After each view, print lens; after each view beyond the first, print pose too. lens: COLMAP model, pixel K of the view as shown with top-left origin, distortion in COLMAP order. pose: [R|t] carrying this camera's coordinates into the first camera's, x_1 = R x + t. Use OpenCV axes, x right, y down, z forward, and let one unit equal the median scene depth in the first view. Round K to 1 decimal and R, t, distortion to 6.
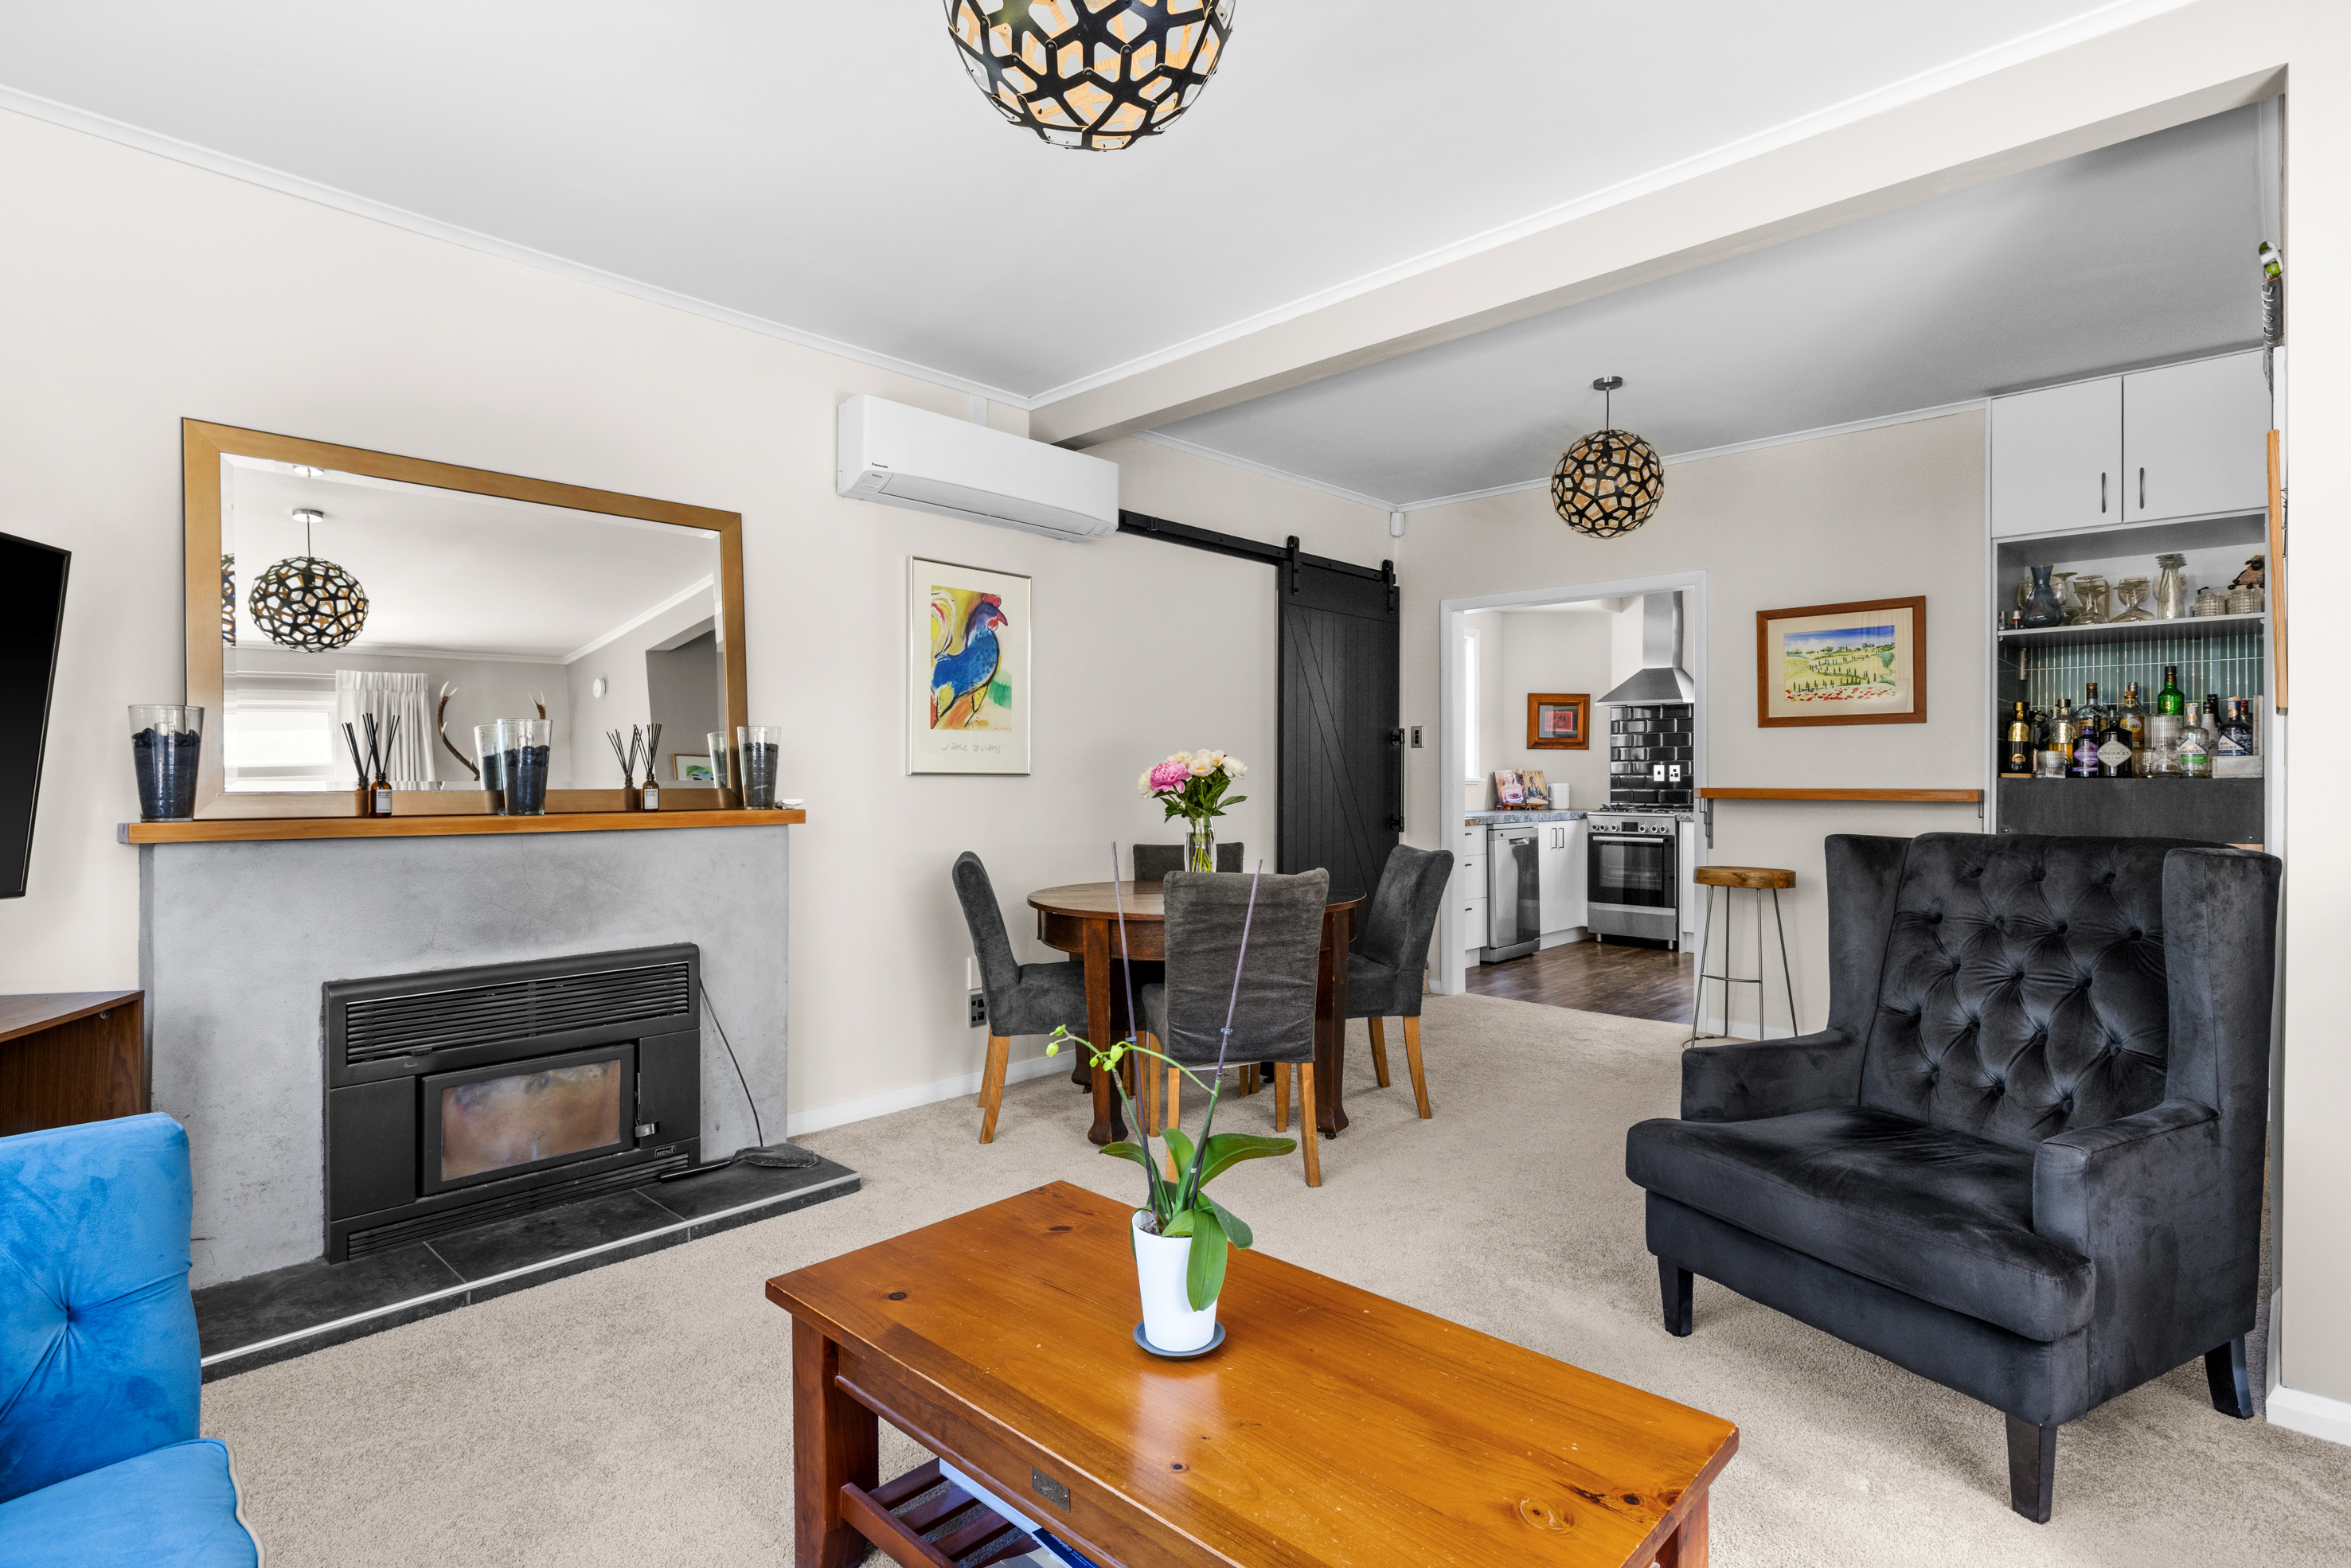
lens RADIAL K [[1155.2, 0, 1181.2], [0, 1155.2, 776.5], [0, 0, 1]] dist [-0.002361, 0.001104]
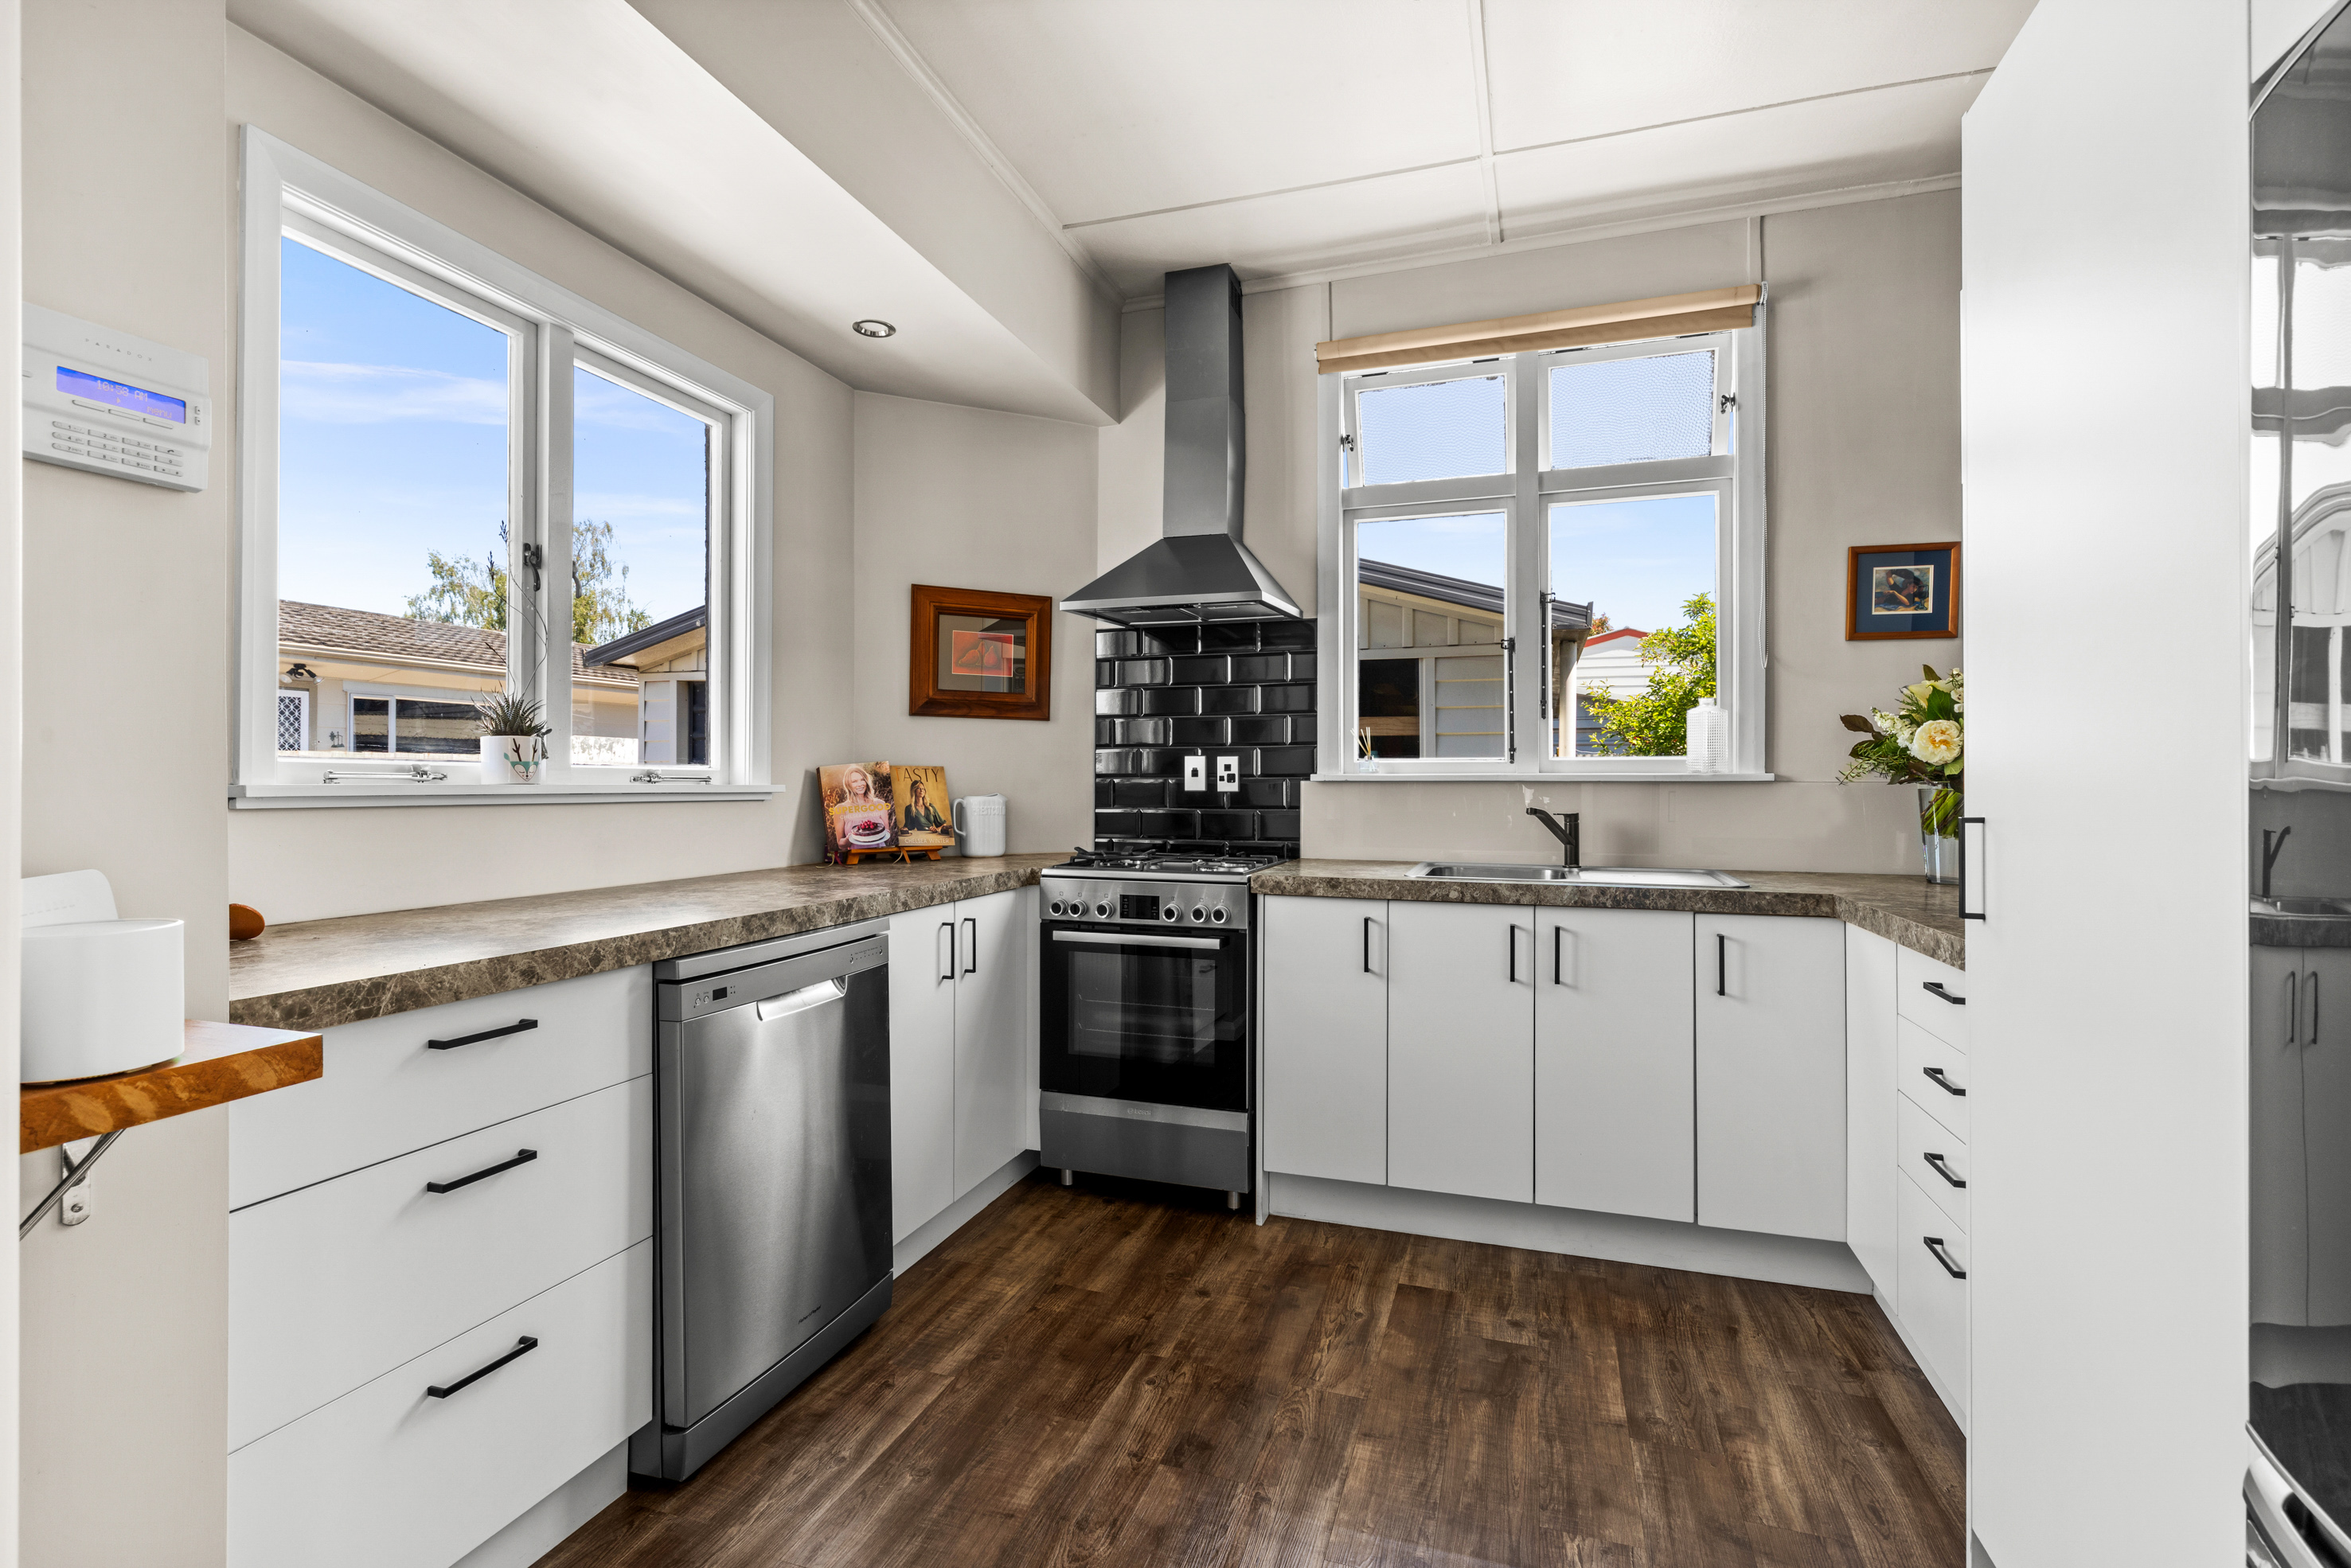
lens RADIAL K [[1027.7, 0, 1166.5], [0, 1027.7, 774.9], [0, 0, 1]] dist [-0.003632, 0.003091]
pose [[0.910018, 0.004555, 0.414543, 0.343673], [-0.002497, 0.999982, -0.005507, -0.000105], [-0.414560, 0.003976, 0.910013, 0.926346]]
